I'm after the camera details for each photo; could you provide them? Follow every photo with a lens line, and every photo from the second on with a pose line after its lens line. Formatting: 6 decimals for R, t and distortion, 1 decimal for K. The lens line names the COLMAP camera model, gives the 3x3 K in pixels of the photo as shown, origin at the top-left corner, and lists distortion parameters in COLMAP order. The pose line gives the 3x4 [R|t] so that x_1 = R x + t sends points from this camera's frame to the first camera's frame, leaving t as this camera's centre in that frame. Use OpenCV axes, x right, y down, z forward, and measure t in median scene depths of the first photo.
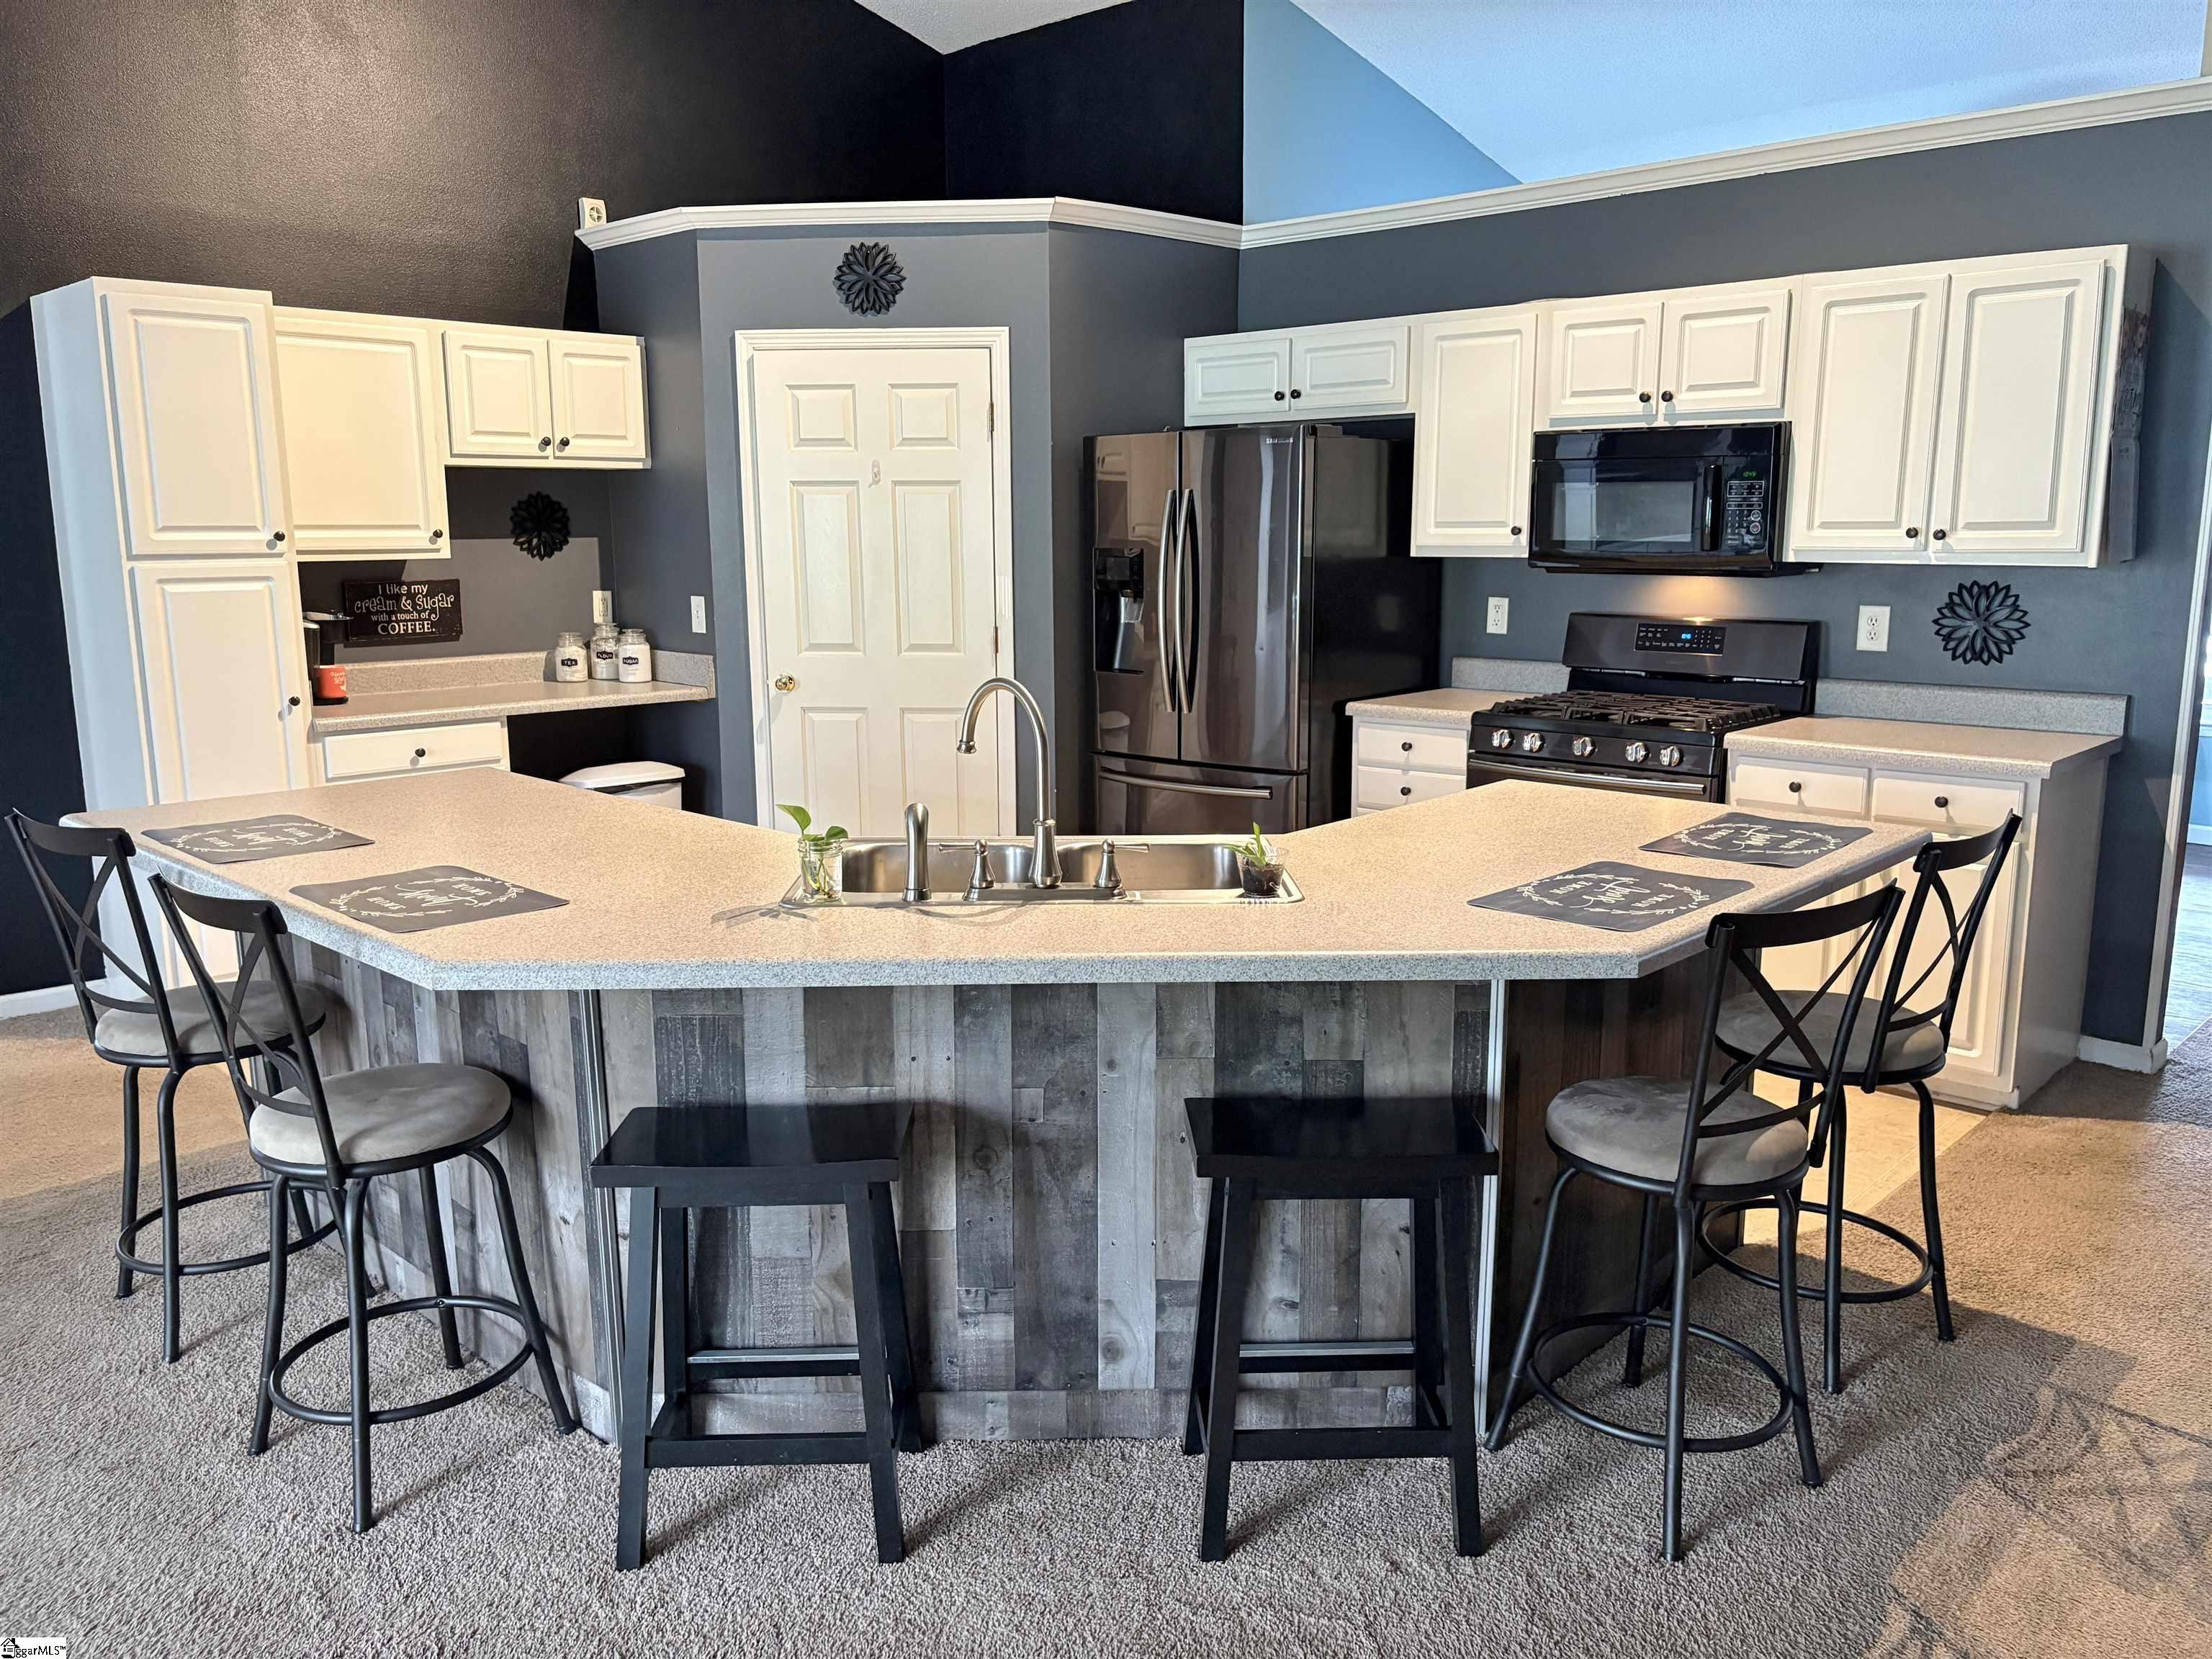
lens RADIAL K [[1684.8, 0, 1098.9], [0, 1684.8, 829.6], [0, 0, 1]] dist [0.039009, -0.032169]
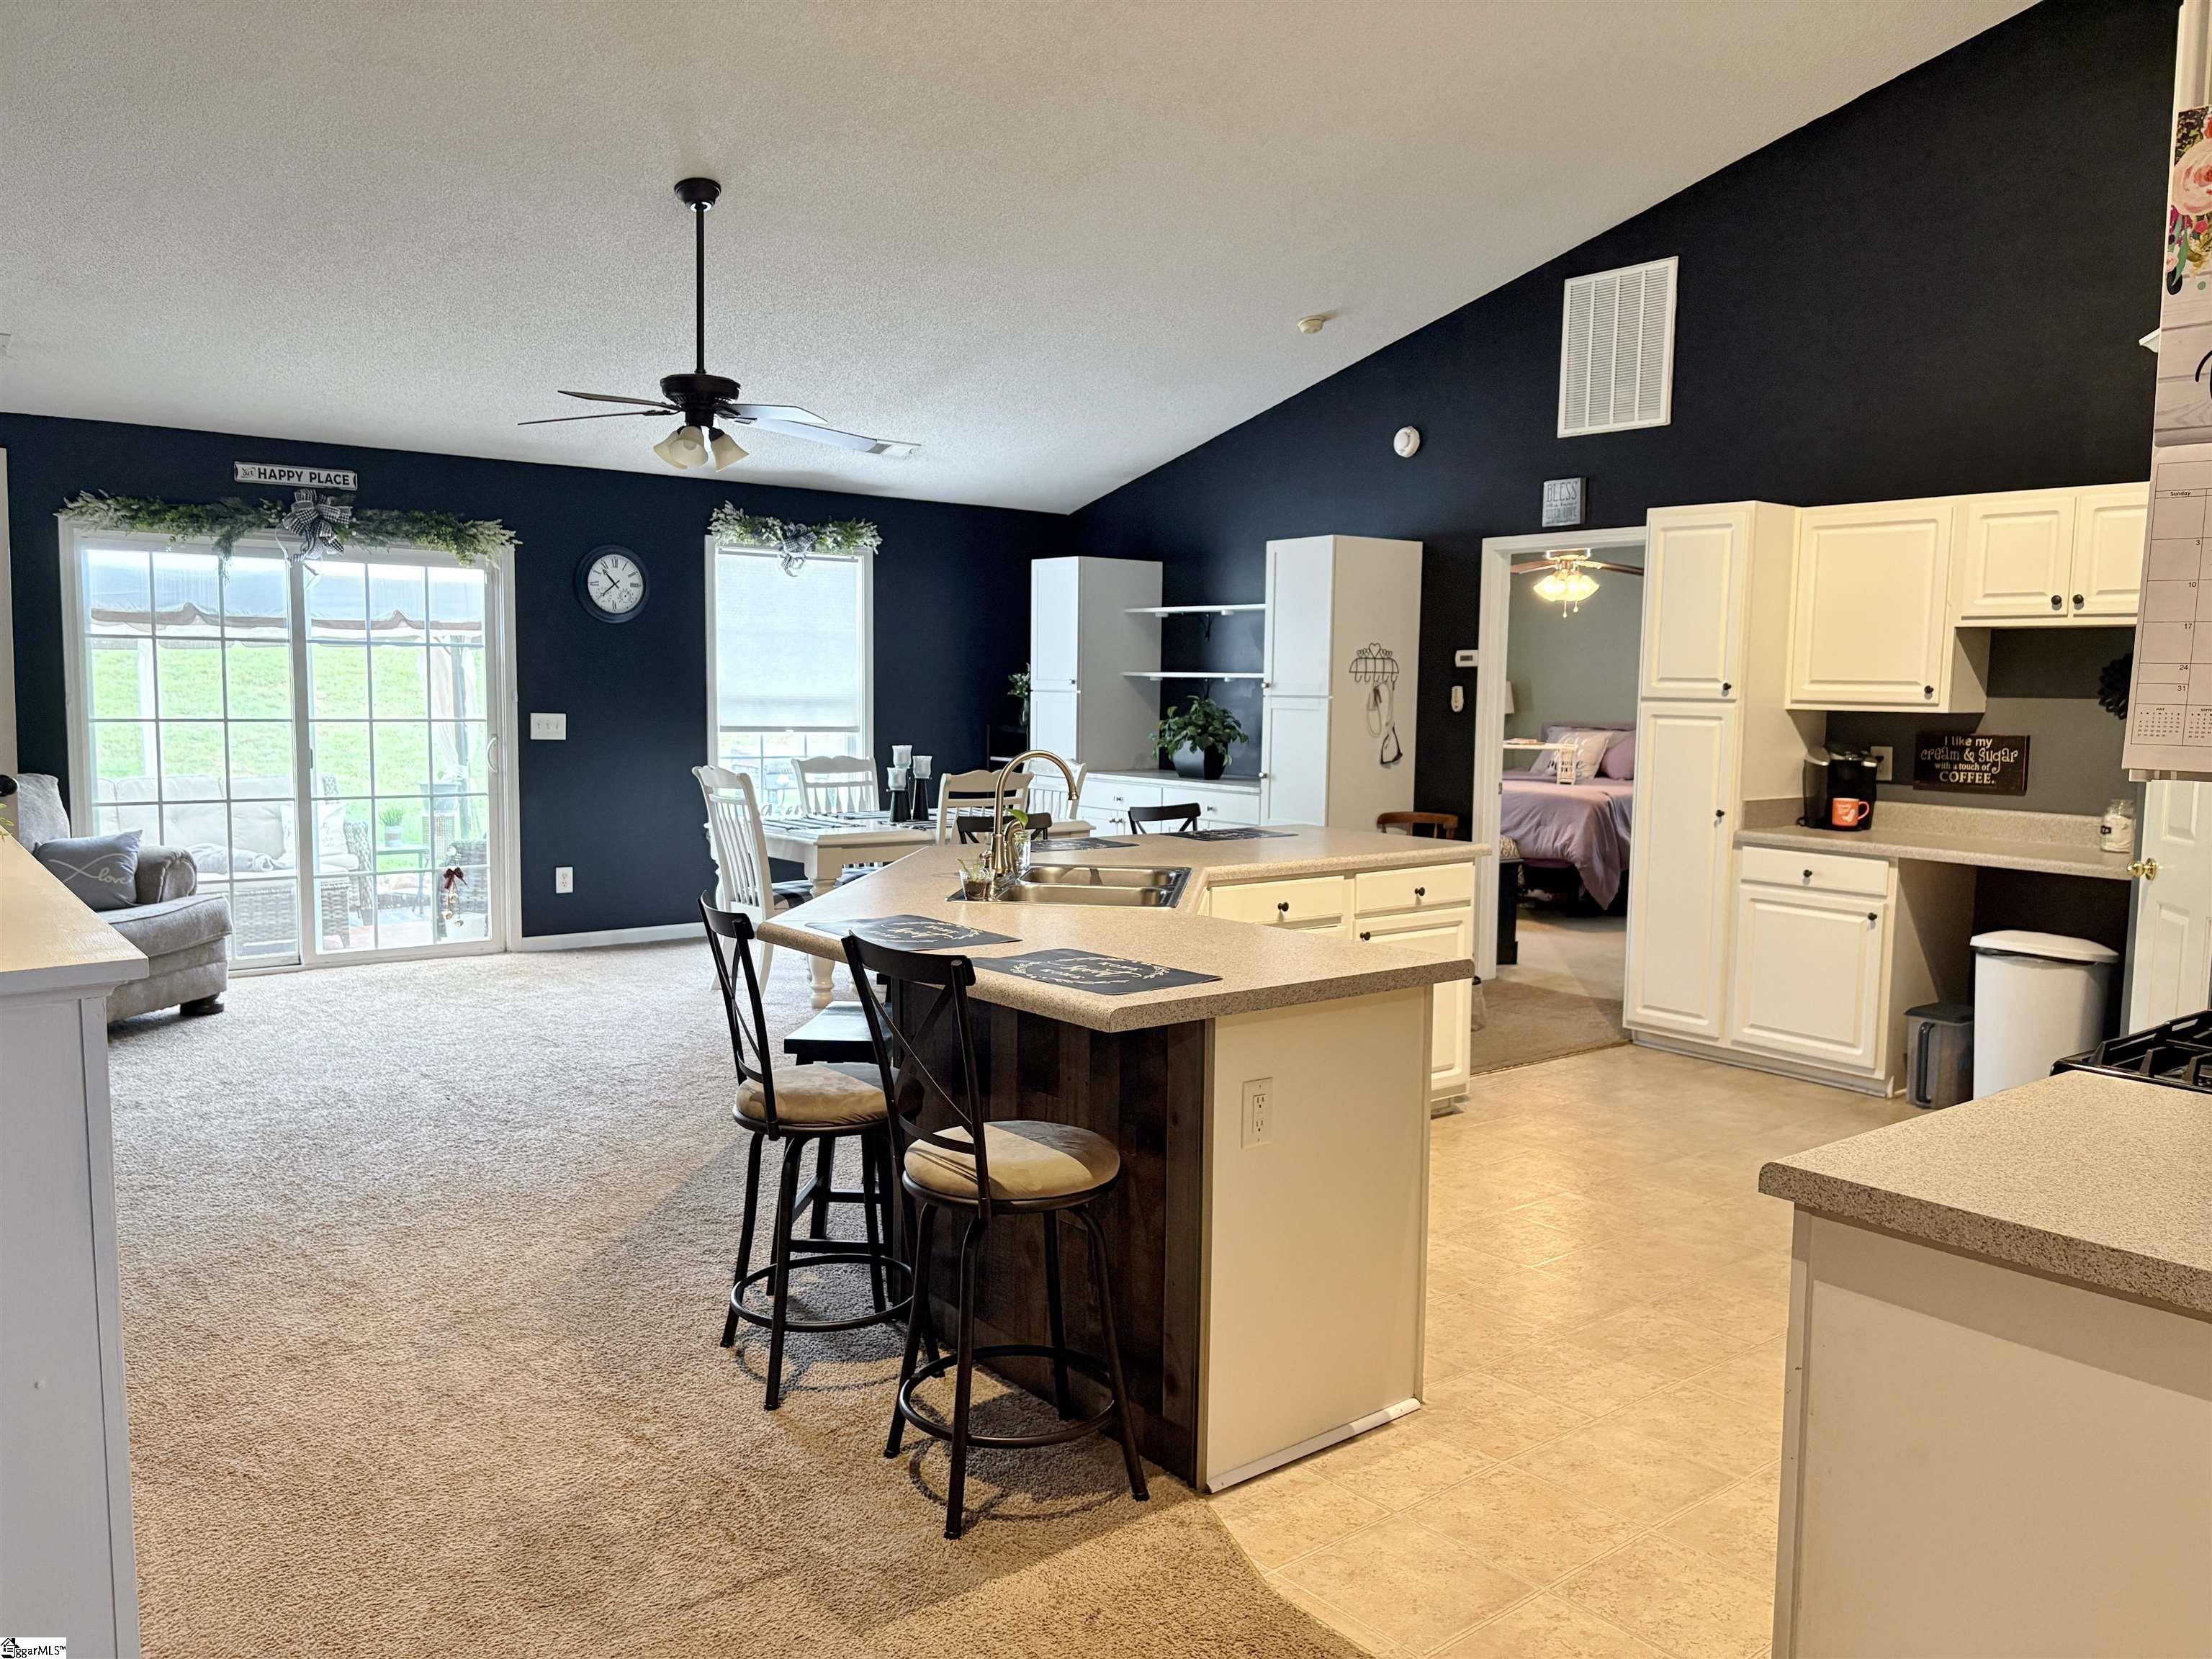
lens RADIAL K [[1684.8, 0, 1097.2], [0, 1684.8, 840.4], [0, 0, 1]] dist [0.039009, -0.032169]
pose [[-0.128898, 0.097515, -0.986852, 0.735626], [-0.196430, 0.972924, 0.121795, -0.103691], [0.972009, 0.209546, -0.106253, 0.591413]]
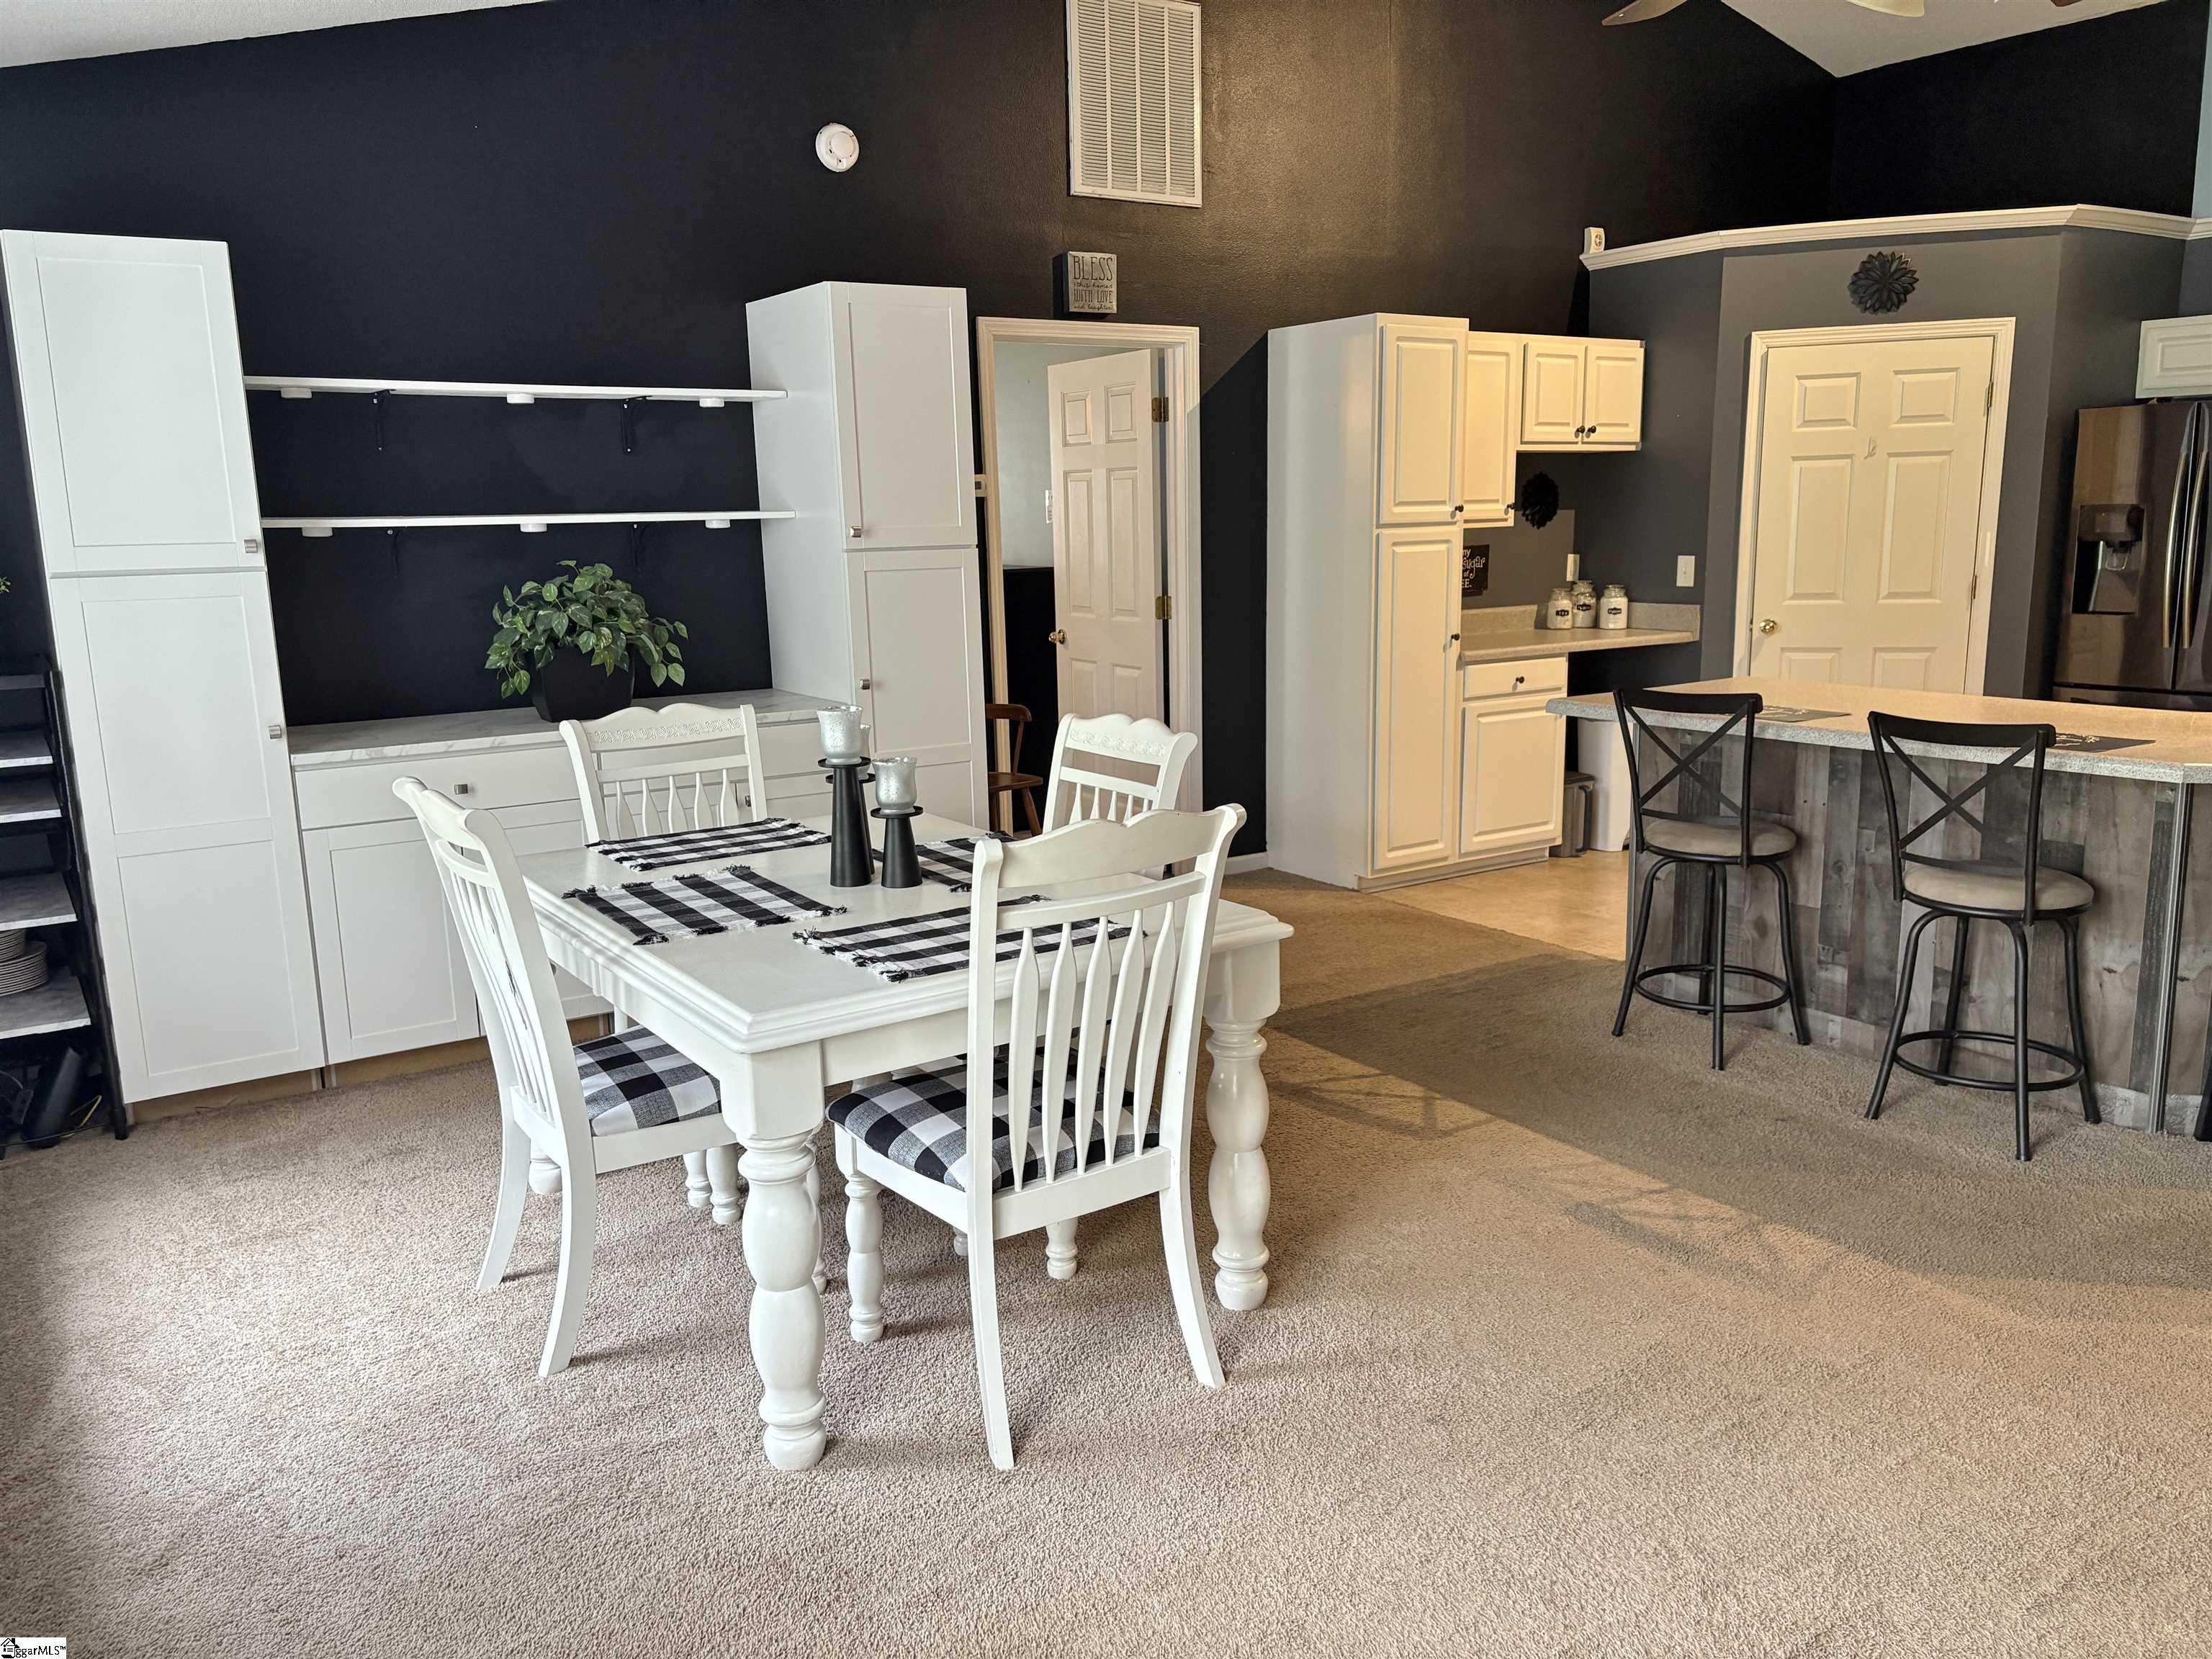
lens RADIAL K [[1684.8, 0, 1095.0], [0, 1684.8, 827.7], [0, 0, 1]] dist [0.039009, -0.032169]
pose [[0.978989, 0.021472, -0.202778, -0.415506], [-0.021012, 0.999769, 0.004424, 0.060083], [0.202827, -0.000071, 0.979215, -0.268136]]
